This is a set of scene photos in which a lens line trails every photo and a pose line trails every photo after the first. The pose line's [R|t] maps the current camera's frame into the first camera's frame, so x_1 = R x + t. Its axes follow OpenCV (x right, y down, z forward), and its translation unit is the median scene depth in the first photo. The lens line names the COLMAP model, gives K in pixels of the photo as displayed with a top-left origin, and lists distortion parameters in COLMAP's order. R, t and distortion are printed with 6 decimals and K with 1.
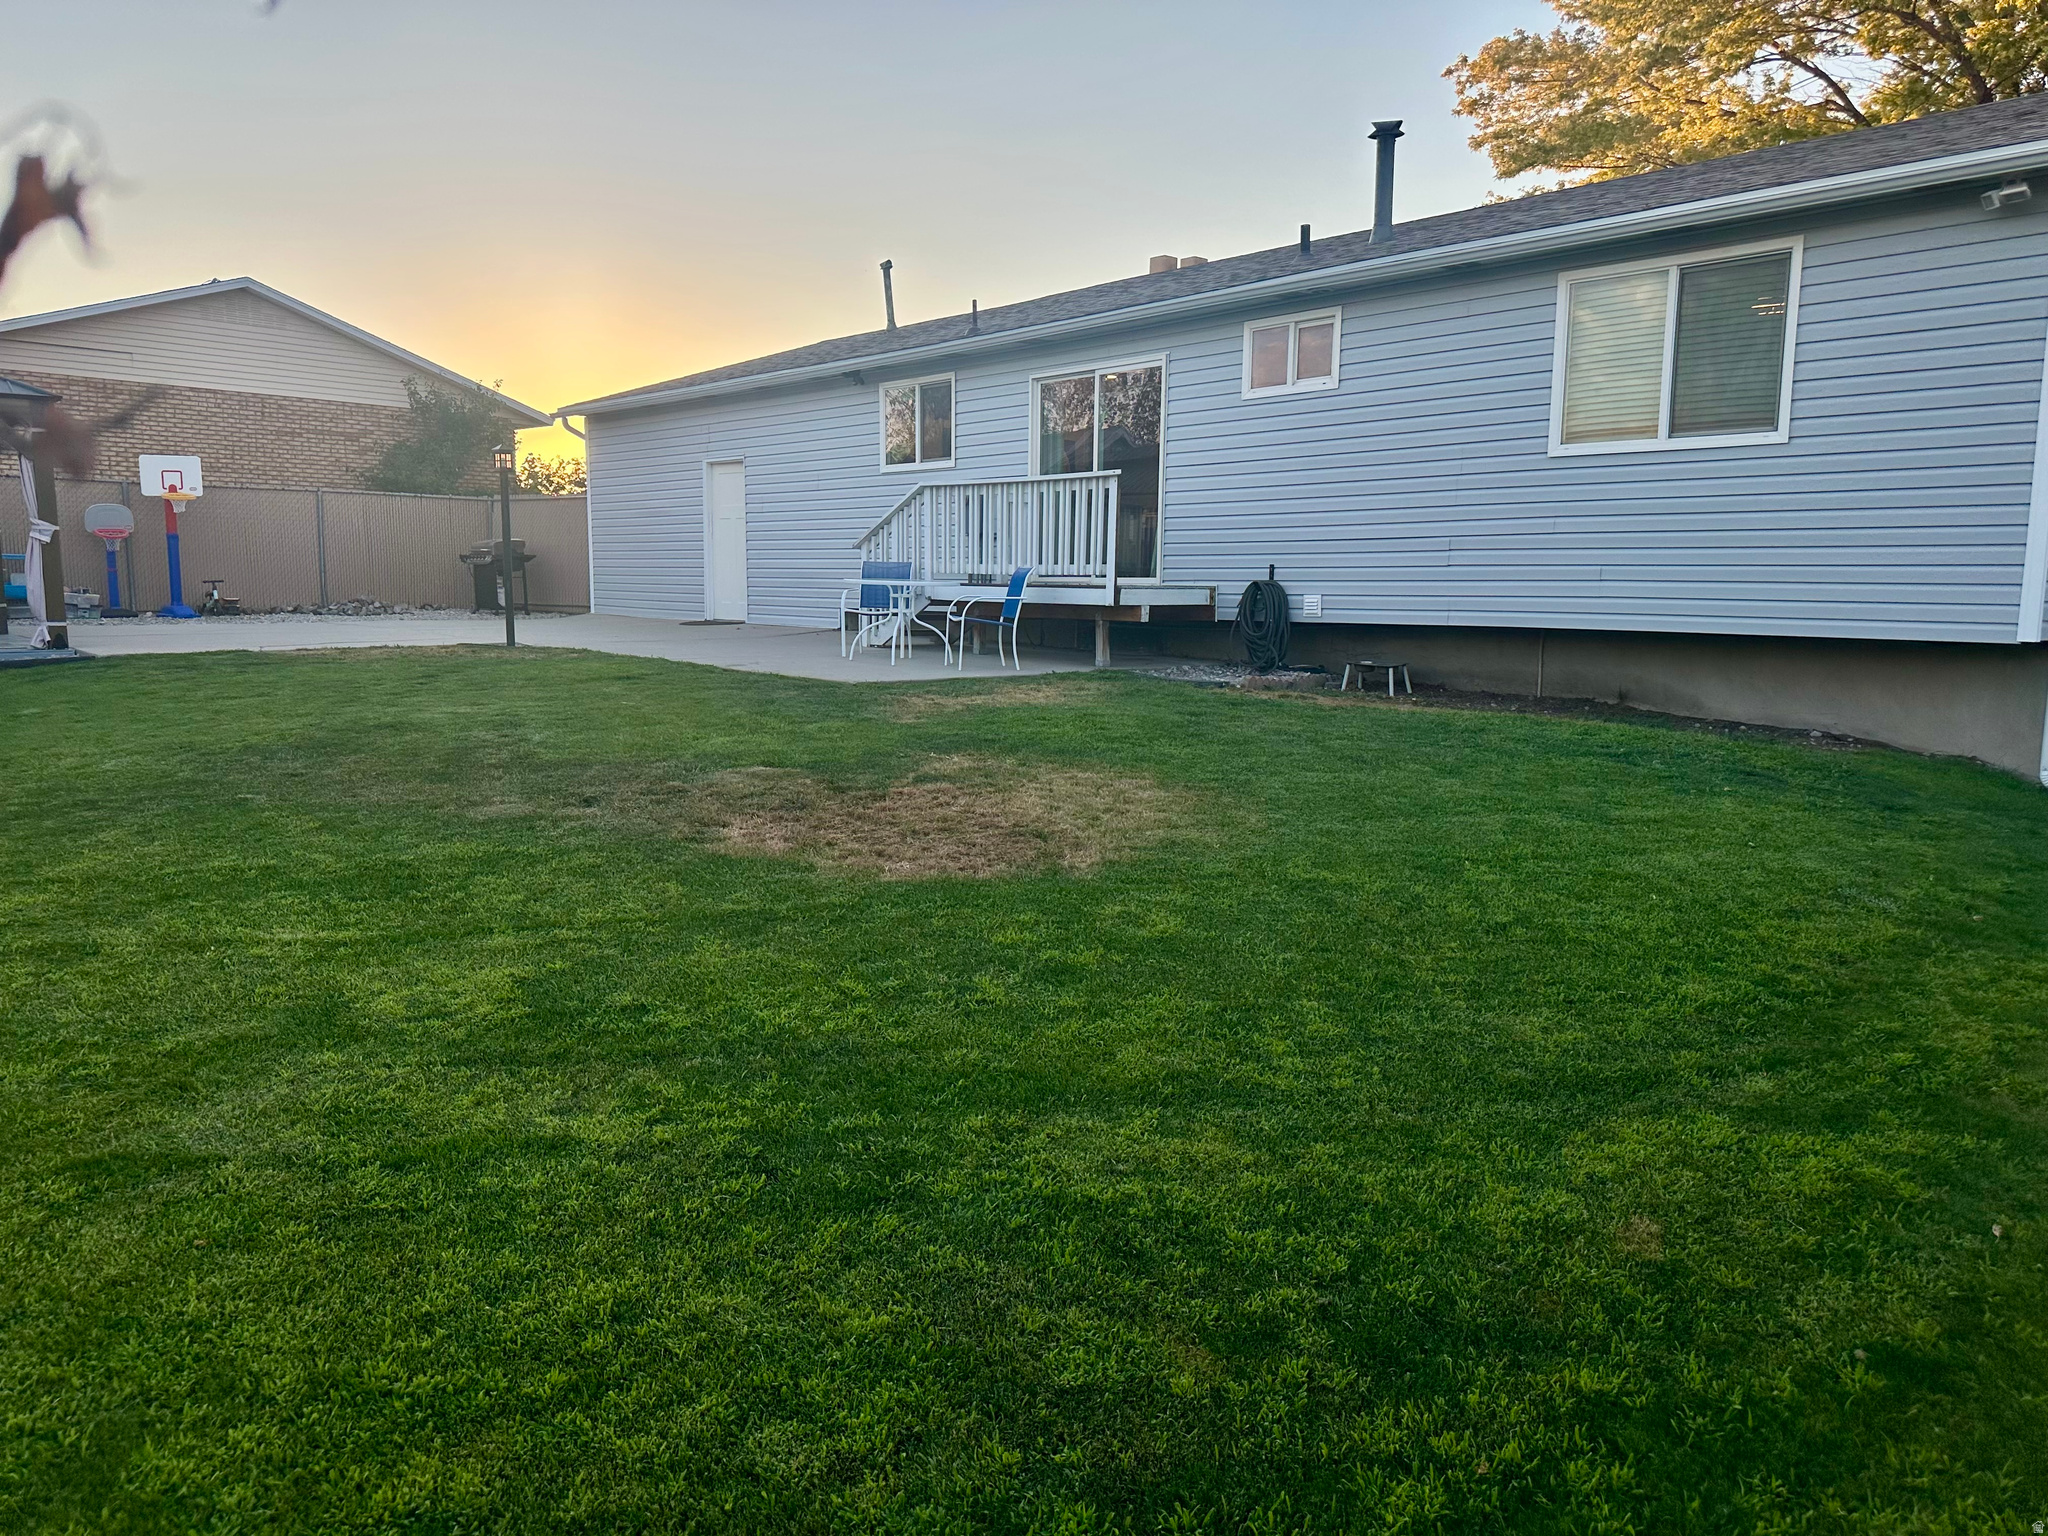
lens RADIAL K [[1438.5, 0, 1024.2], [0, 1438.5, 769.3], [0, 0, 1]] dist [0.068396, -0.000625]
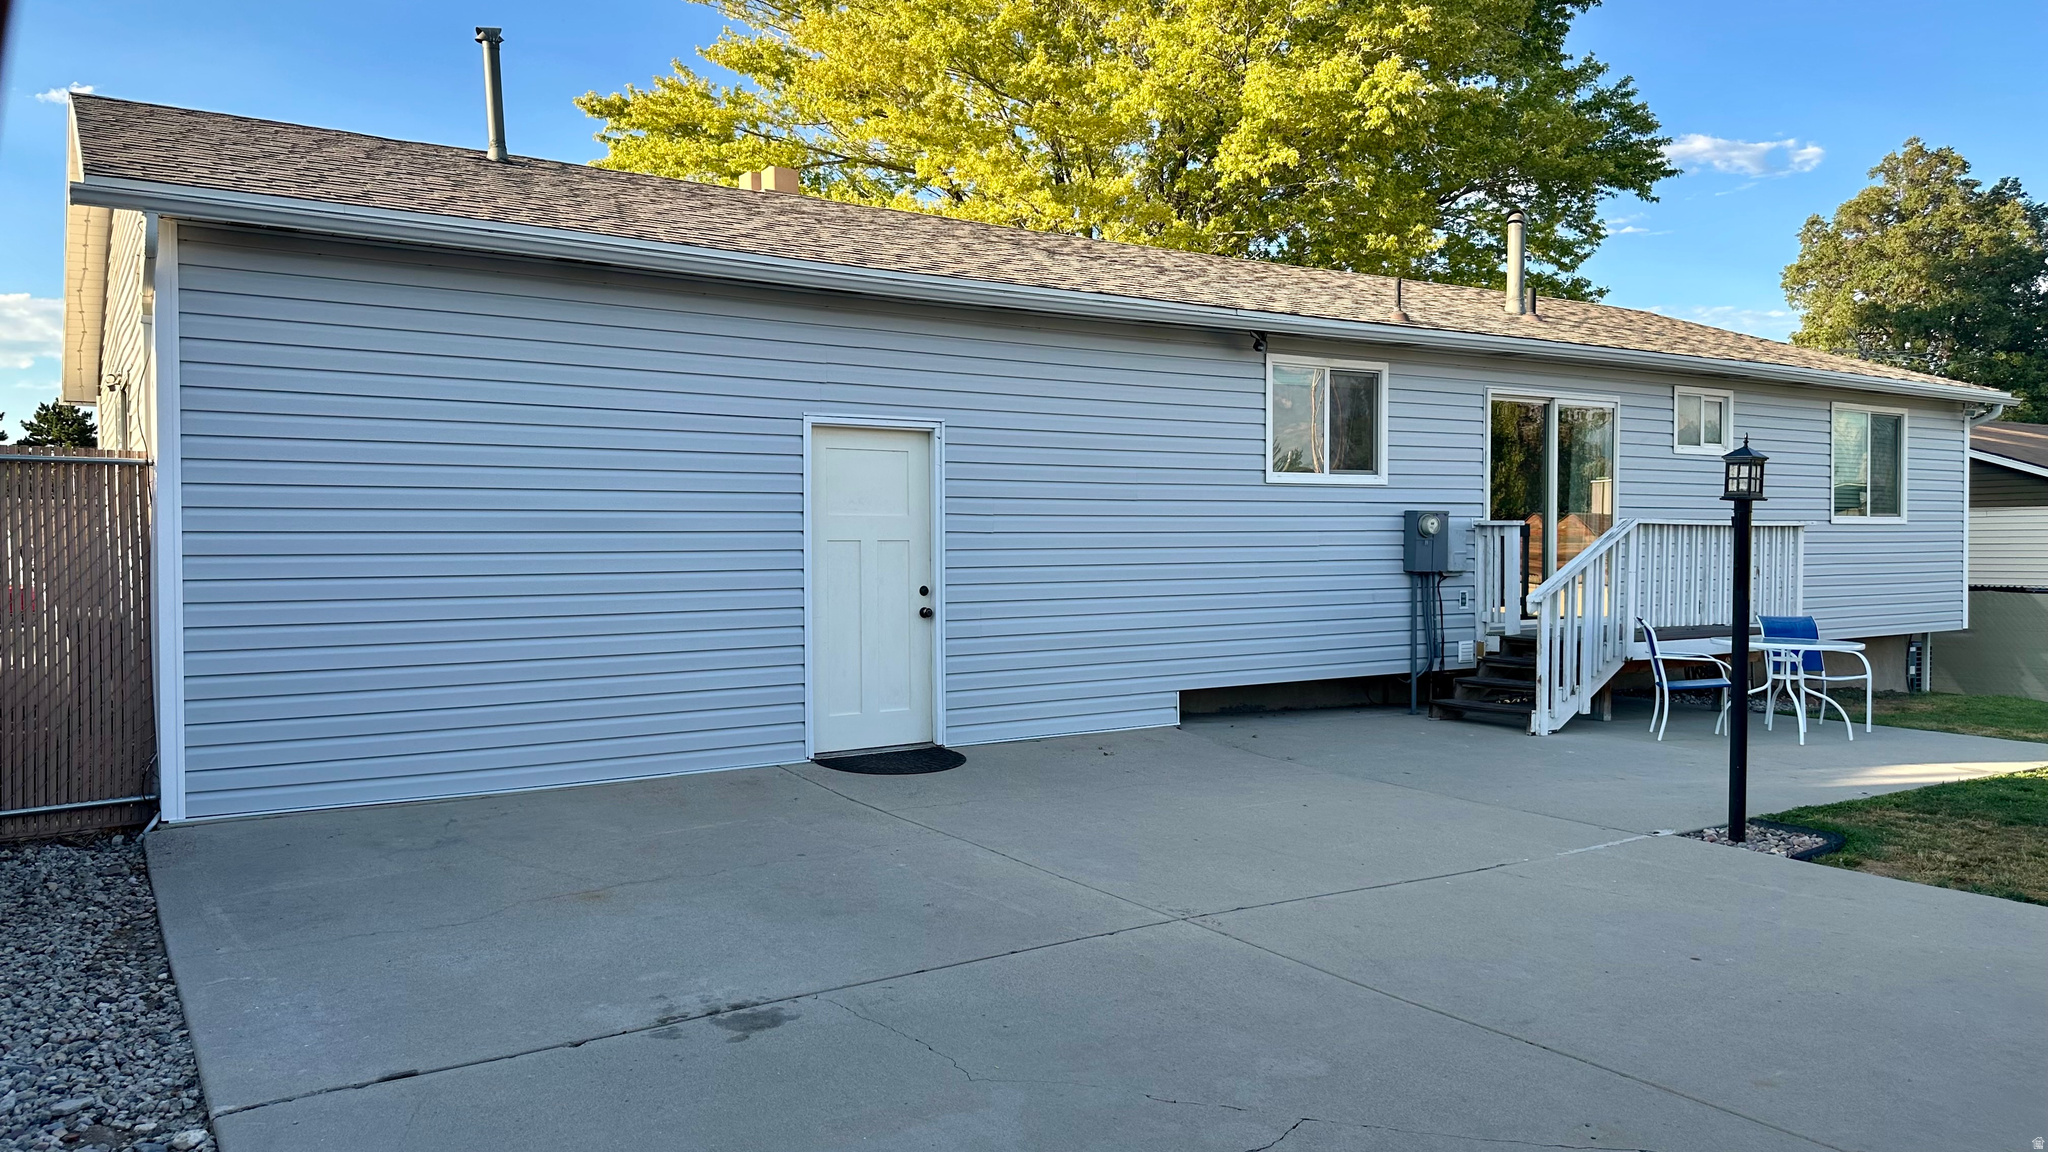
lens RADIAL K [[1472.1, 0, 1025.2], [0, 1472.1, 572.2], [0, 0, 1]] dist [0.001600, -0.000342]
pose [[0.150462, -0.042237, 0.987713, -0.832896], [0.127276, 0.991600, 0.023014, -0.204417], [-0.980389, 0.122250, 0.154574, 1.063100]]
